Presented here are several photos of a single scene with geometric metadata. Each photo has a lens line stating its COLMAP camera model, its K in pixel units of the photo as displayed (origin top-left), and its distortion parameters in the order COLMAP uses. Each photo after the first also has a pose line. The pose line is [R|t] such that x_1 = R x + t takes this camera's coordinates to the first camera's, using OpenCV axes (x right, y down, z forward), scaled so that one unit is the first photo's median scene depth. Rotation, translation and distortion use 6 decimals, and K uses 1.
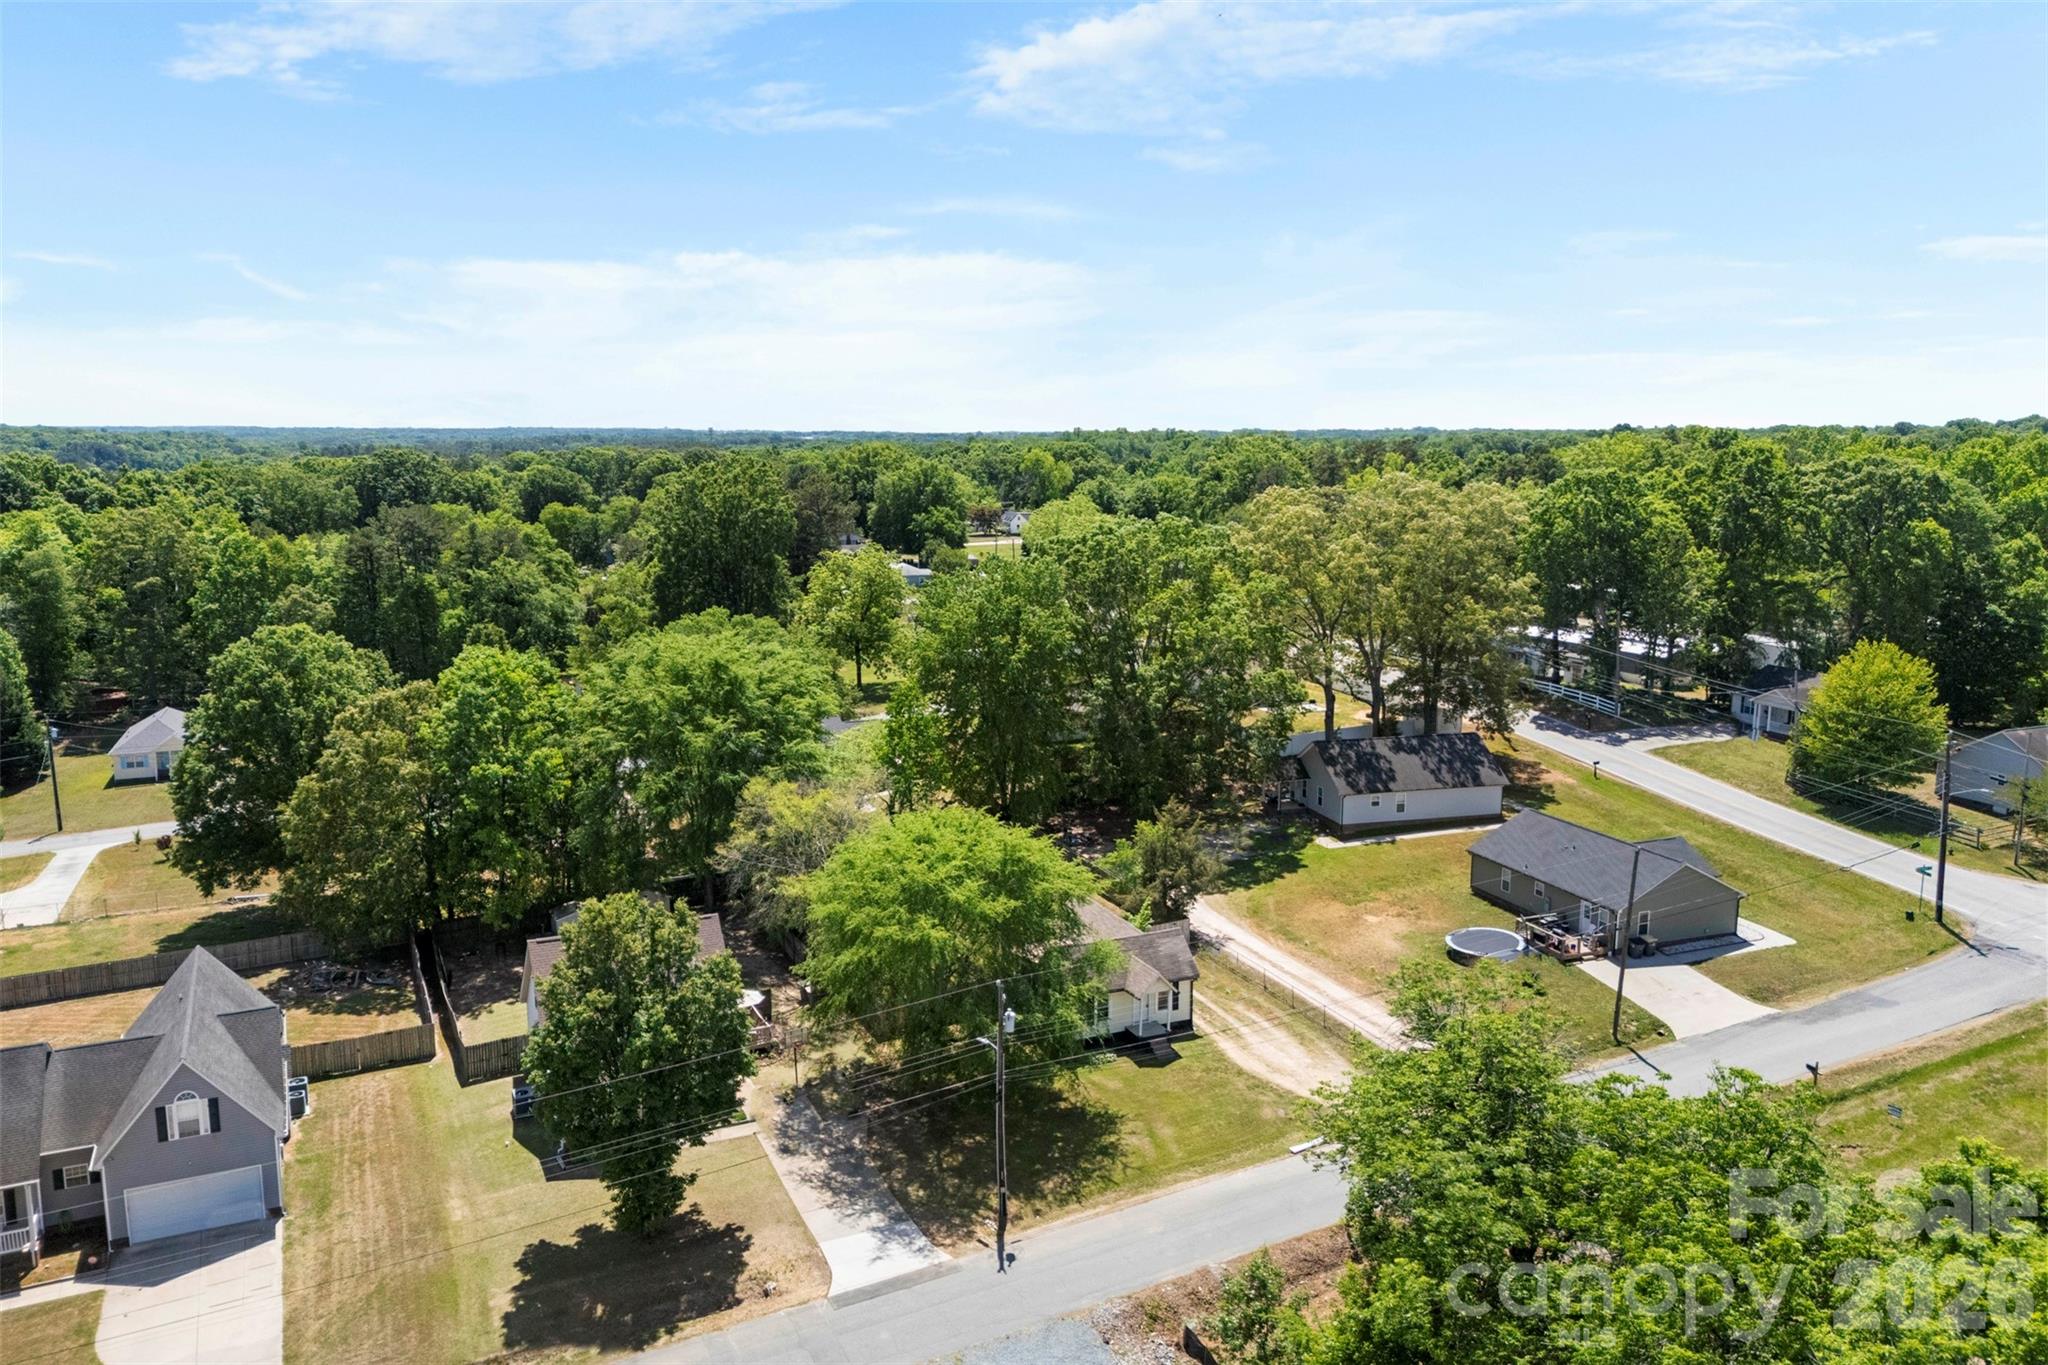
lens RADIAL K [[1472.0, 0, 988.1], [0, 1472.0, 713.9], [0, 0, 1]] dist [0.065418, -0.048936]
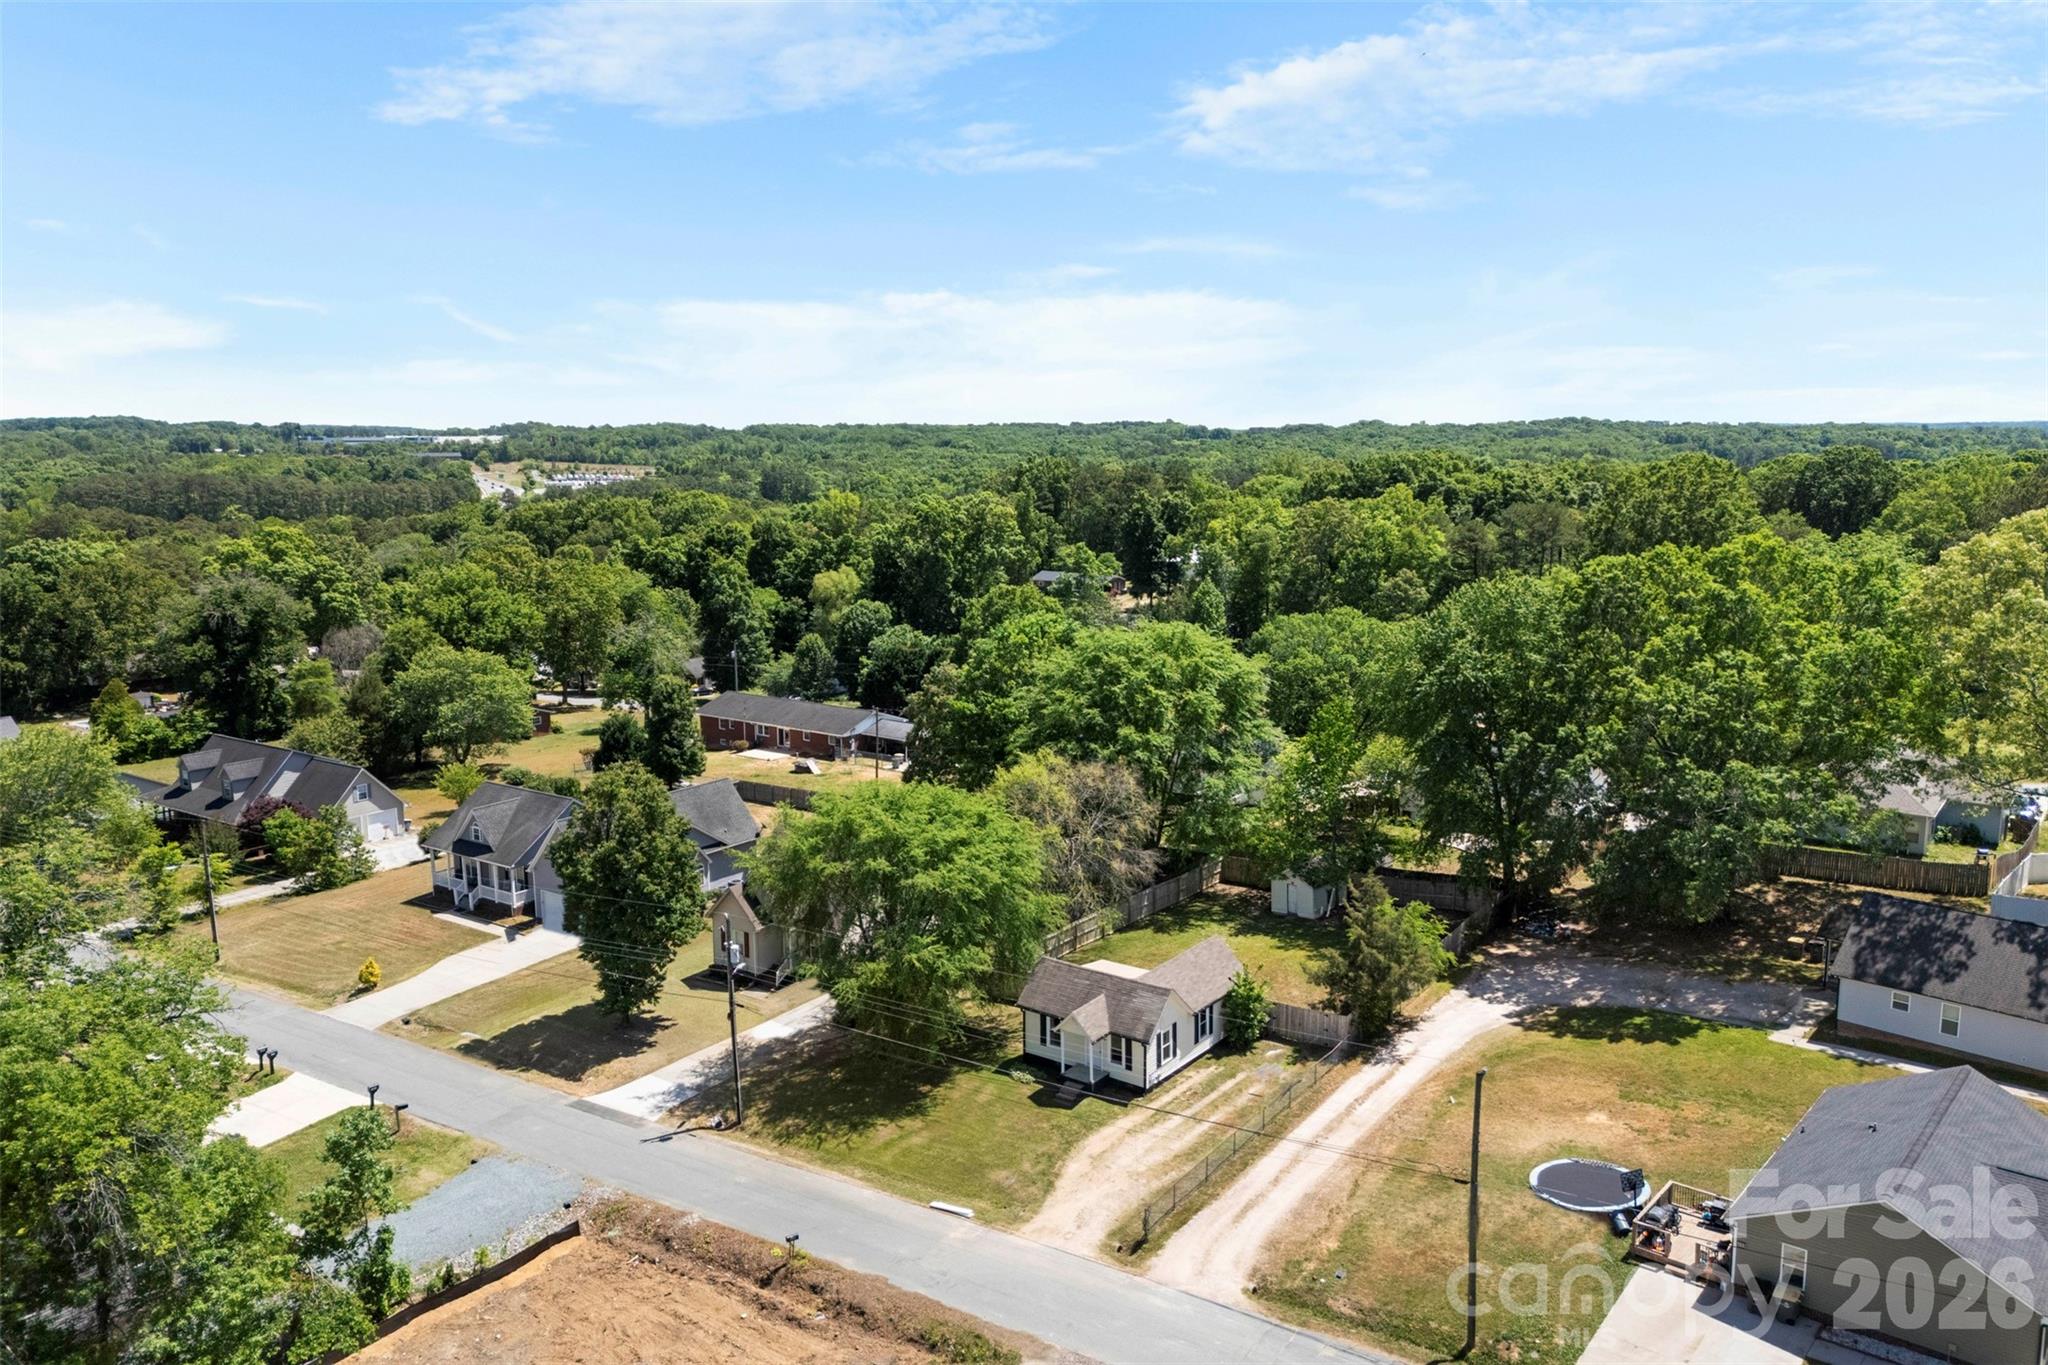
lens RADIAL K [[1472.0, 0, 1071.7], [0, 1472.0, 667.3], [0, 0, 1]] dist [0.065418, -0.048936]
pose [[0.493252, 0.129916, -0.860131, 0.866160], [-0.152282, 0.986412, 0.061662, -0.096653], [0.856454, 0.100567, 0.506333, 0.480377]]
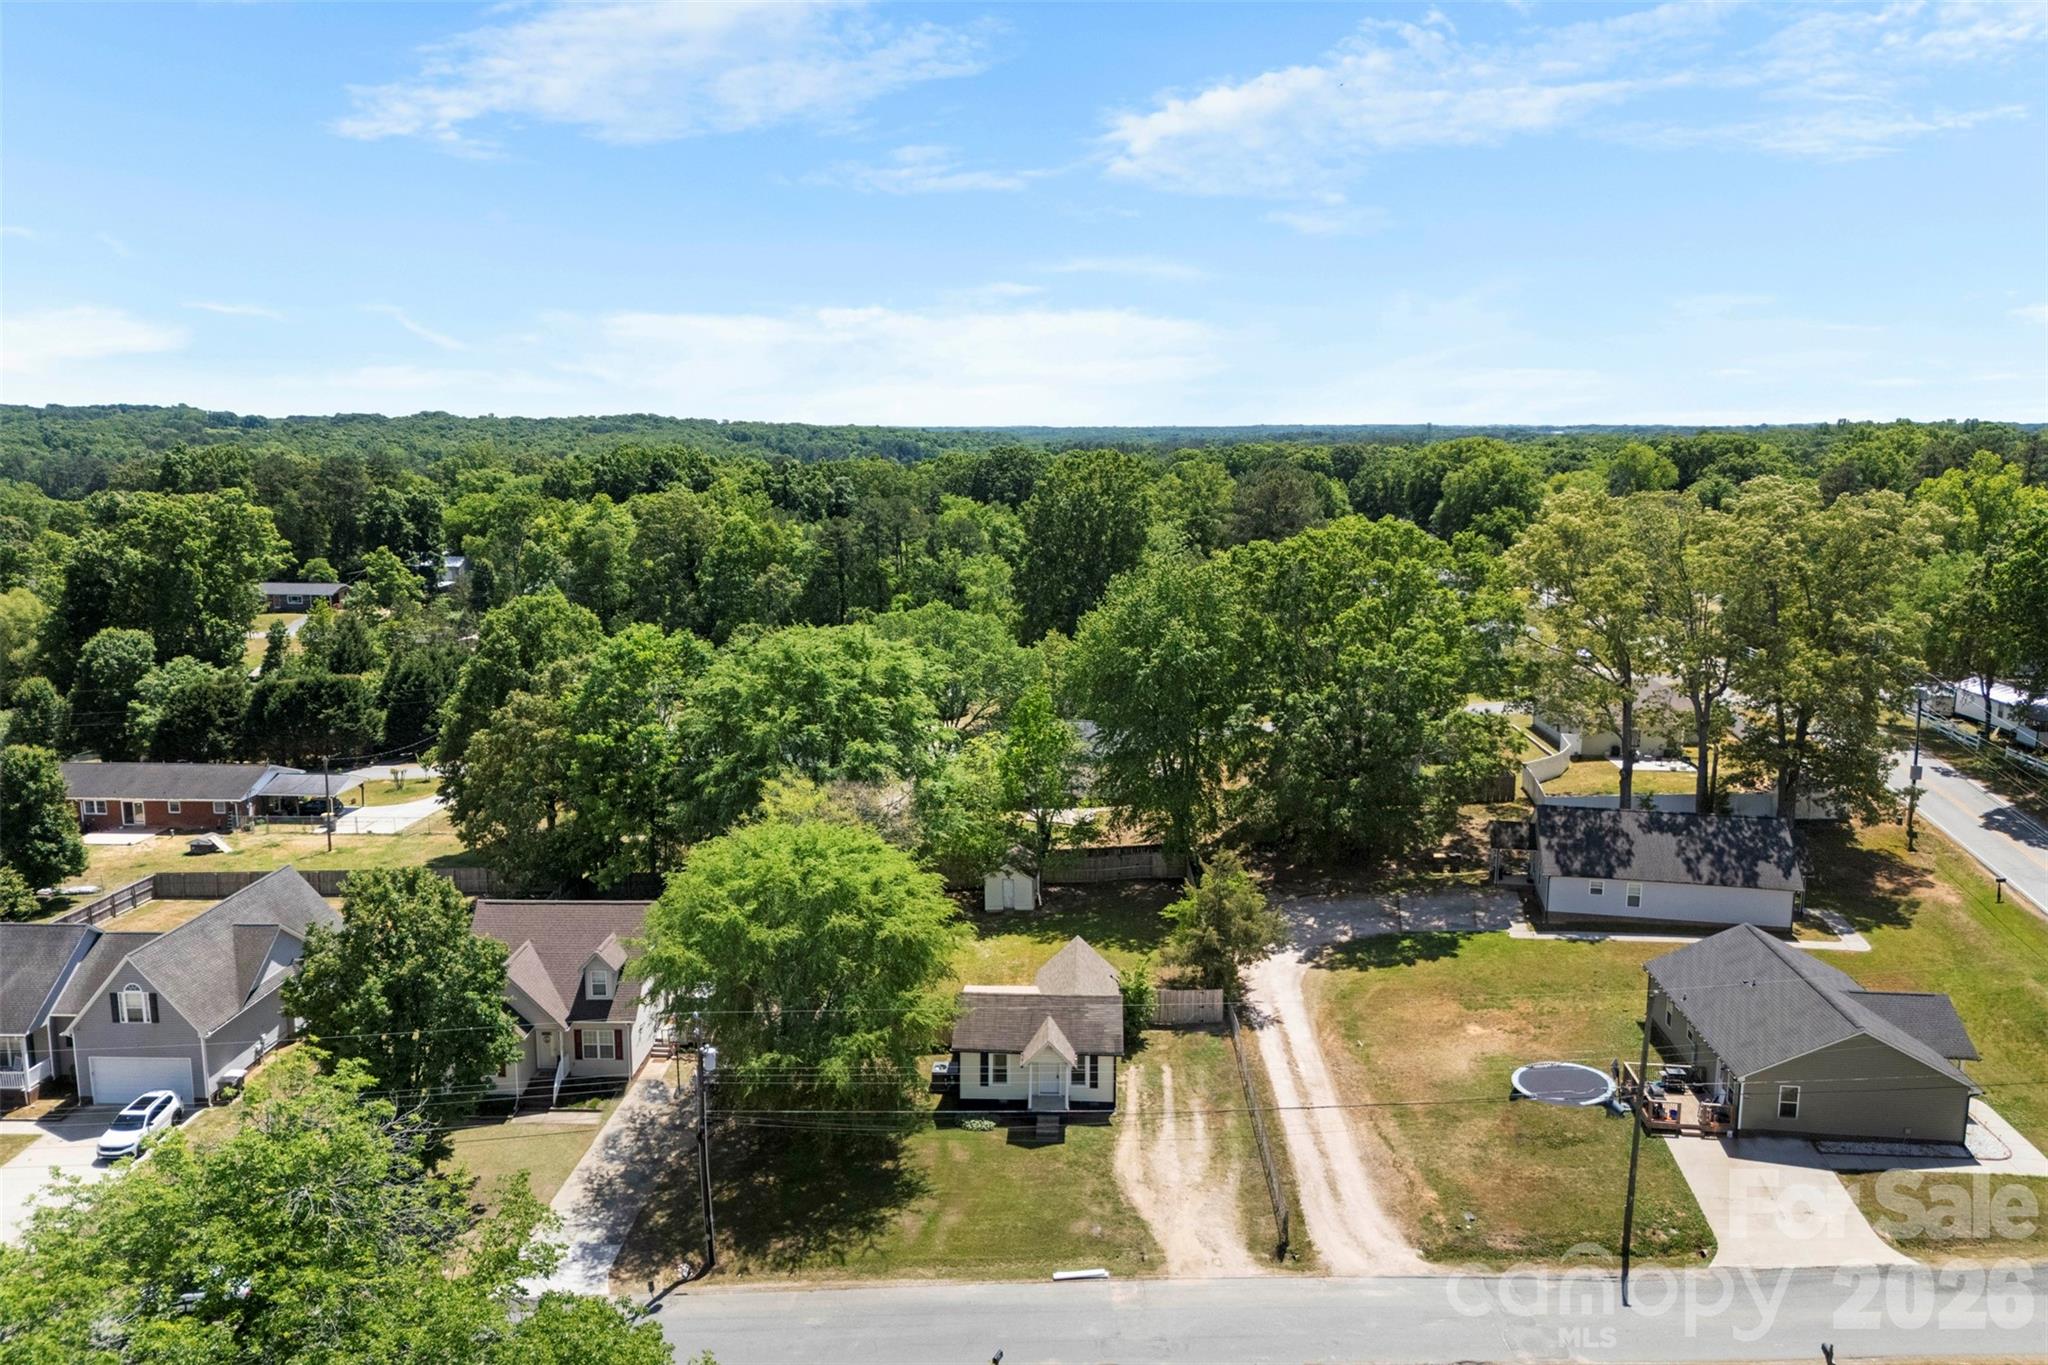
lens RADIAL K [[1472.0, 0, 1015.9], [0, 1472.0, 664.4], [0, 0, 1]] dist [0.065418, -0.048936]
pose [[0.892739, 0.074044, -0.444449, 0.458095], [-0.086950, 0.996175, -0.008691, -0.038518], [0.442105, 0.046403, 0.895762, 0.179826]]
